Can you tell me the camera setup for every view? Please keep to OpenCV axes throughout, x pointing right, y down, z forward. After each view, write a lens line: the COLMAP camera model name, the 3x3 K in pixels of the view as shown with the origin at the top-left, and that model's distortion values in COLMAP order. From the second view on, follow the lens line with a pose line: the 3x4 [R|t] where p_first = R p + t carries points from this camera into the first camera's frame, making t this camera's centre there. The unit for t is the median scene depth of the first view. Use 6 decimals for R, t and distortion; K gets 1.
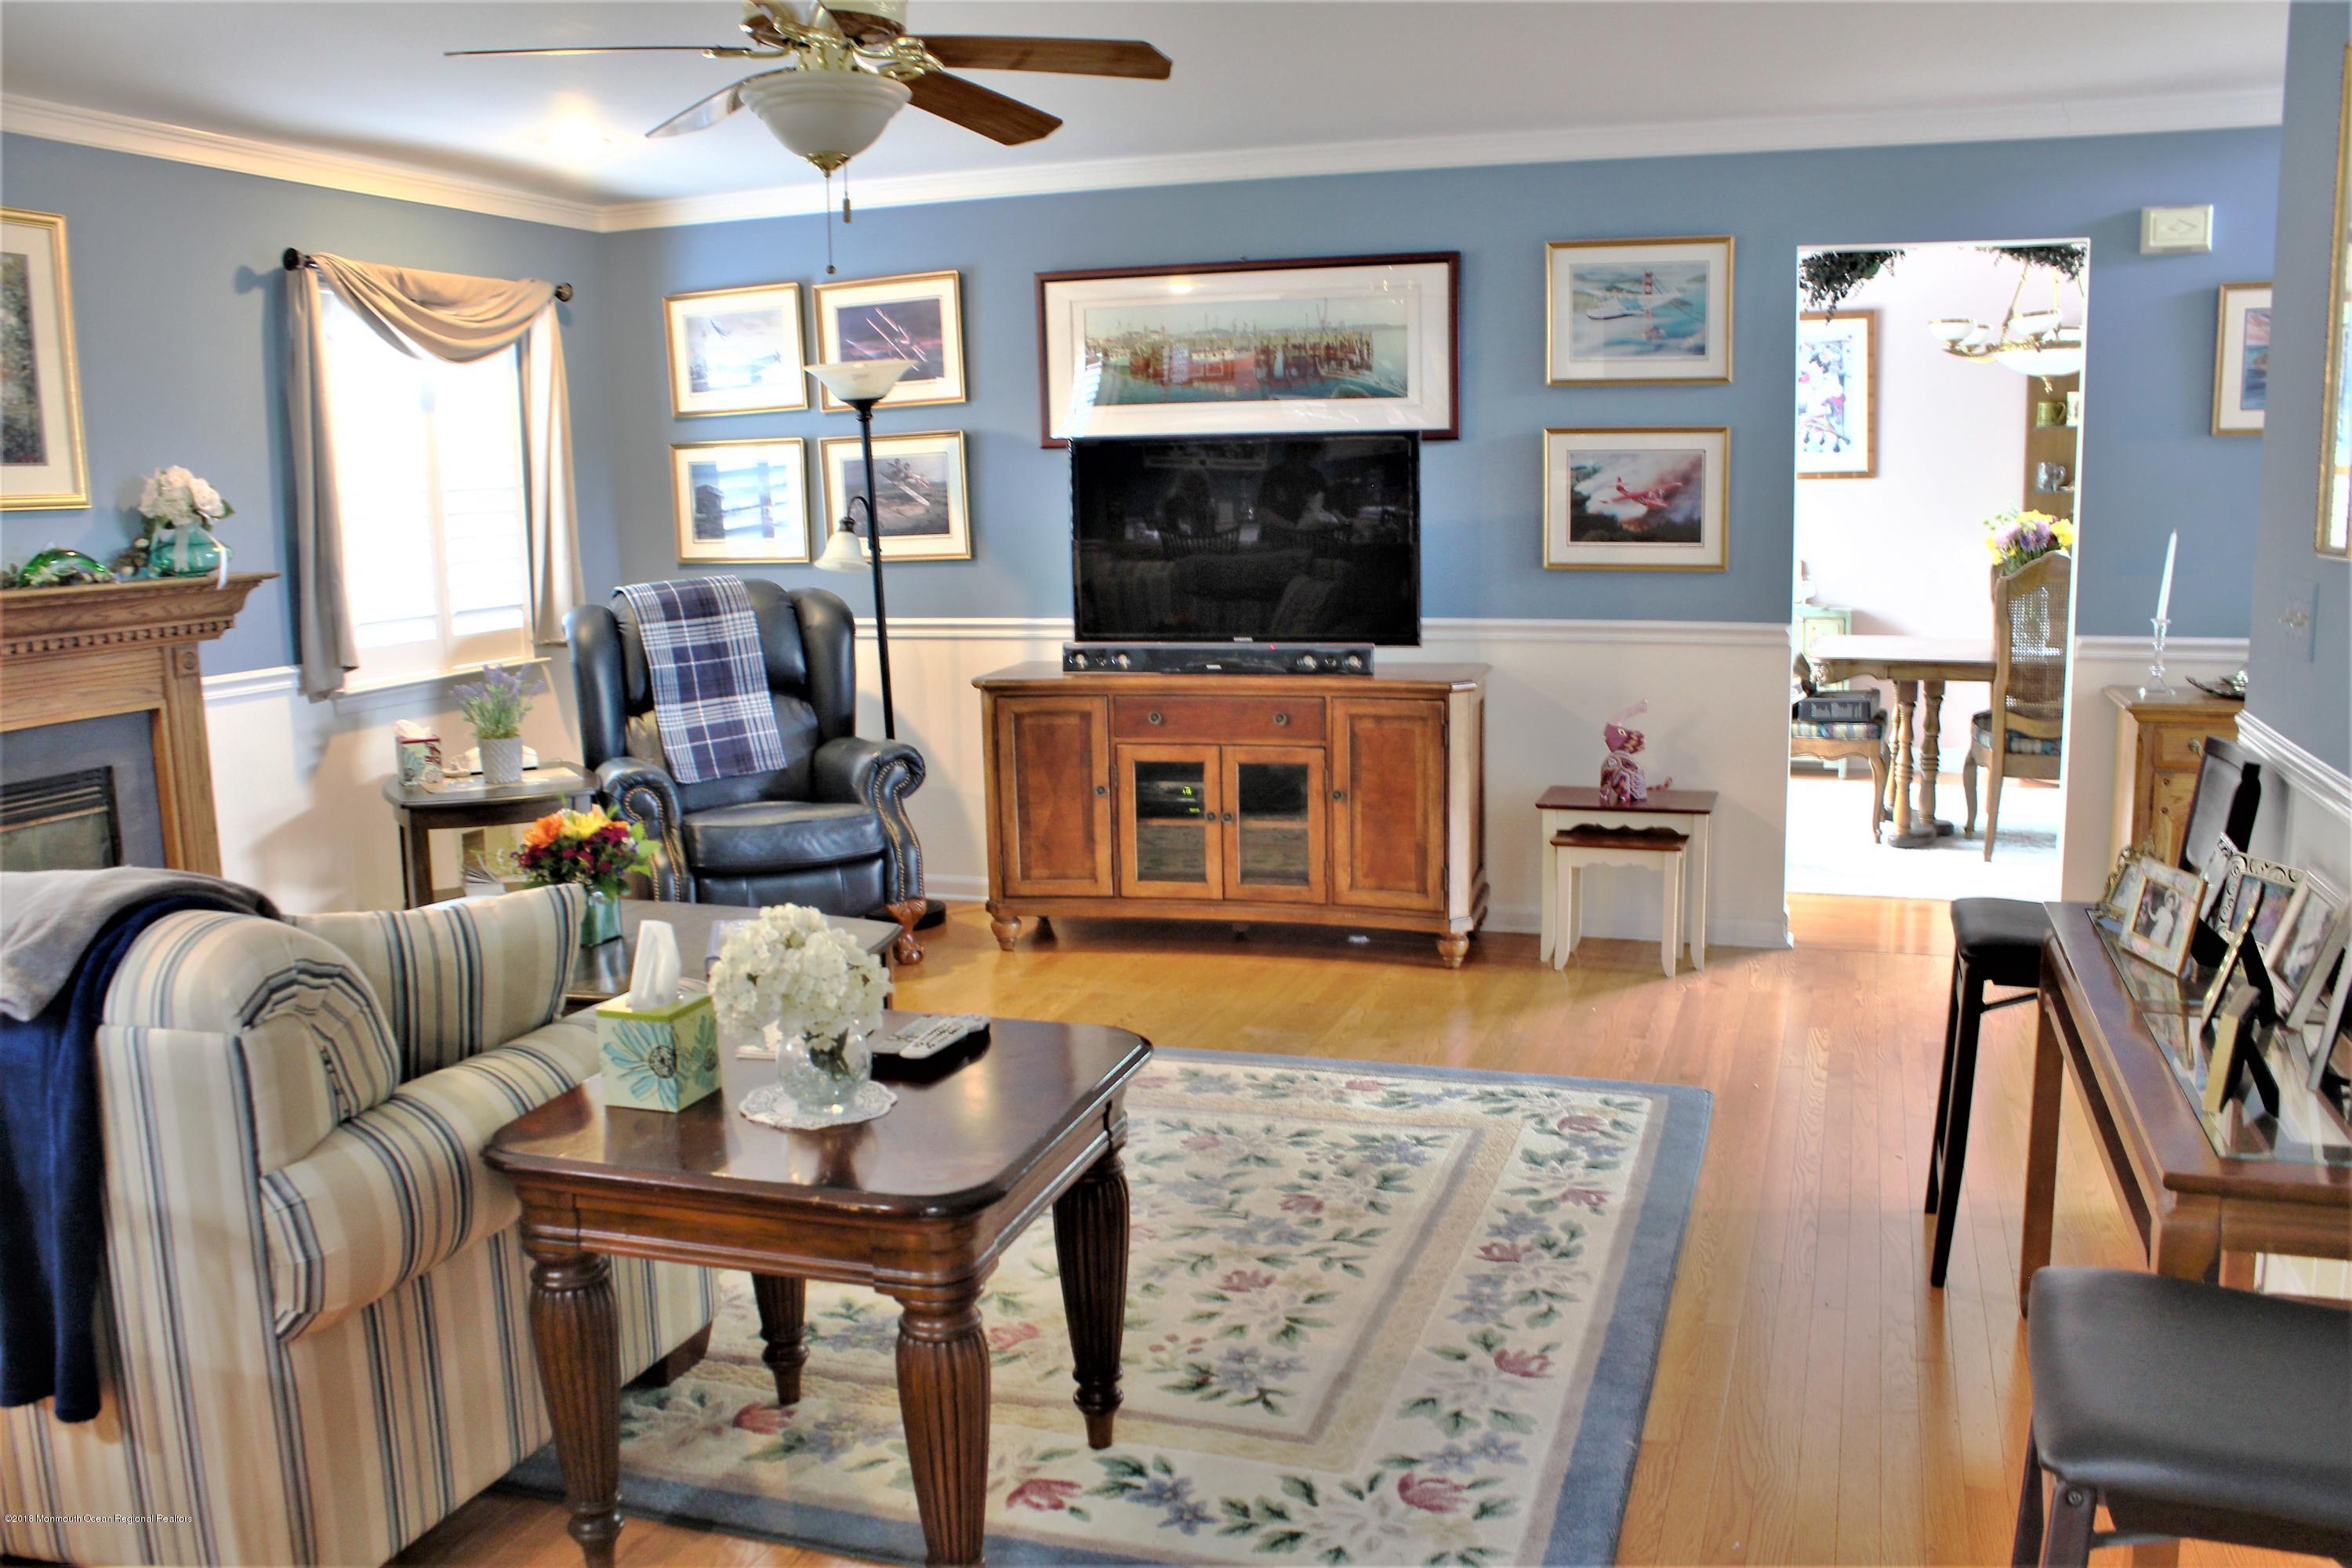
lens RADIAL K [[1975.0, 0, 1187.7], [0, 1975.0, 798.3], [0, 0, 1]] dist [-0.164660, 0.149538]
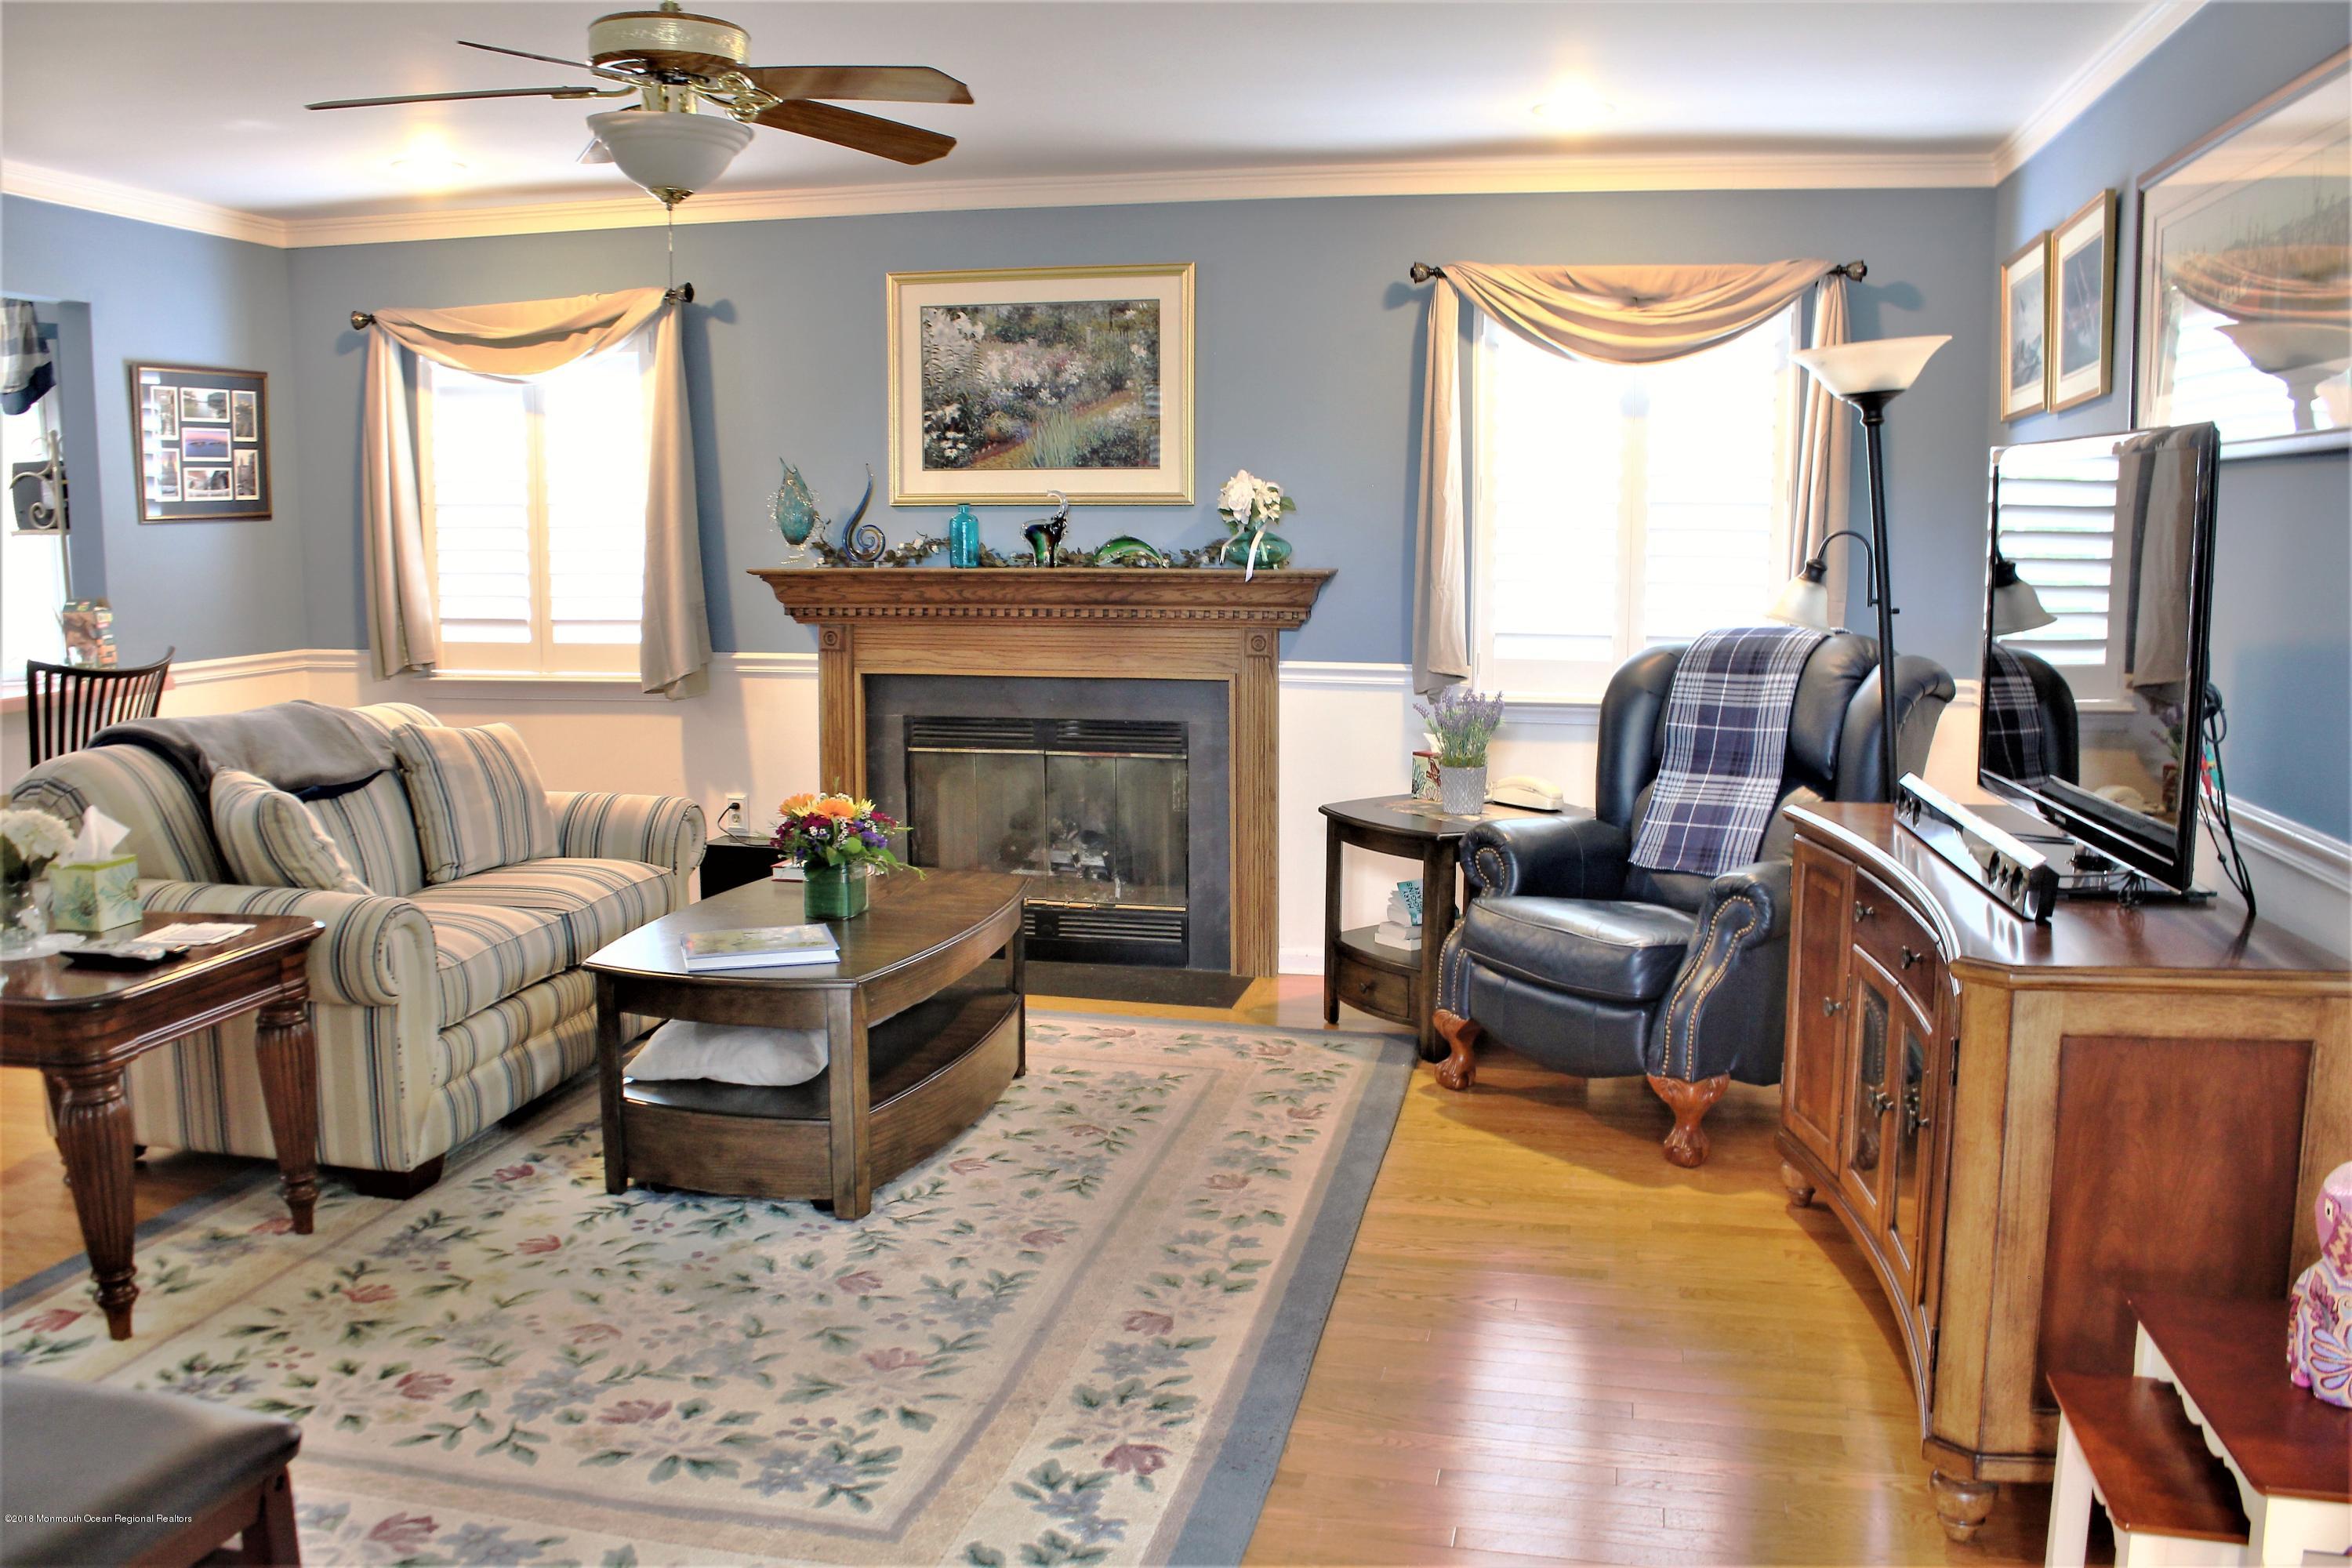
lens RADIAL K [[1975.0, 0, 1181.4], [0, 1975.0, 773.6], [0, 0, 1]] dist [-0.164660, 0.149538]
pose [[0.105075, 0.158886, -0.981690, 0.693696], [-0.164209, 0.976376, 0.140449, -0.170136], [0.980813, 0.146444, 0.128683, 0.907759]]
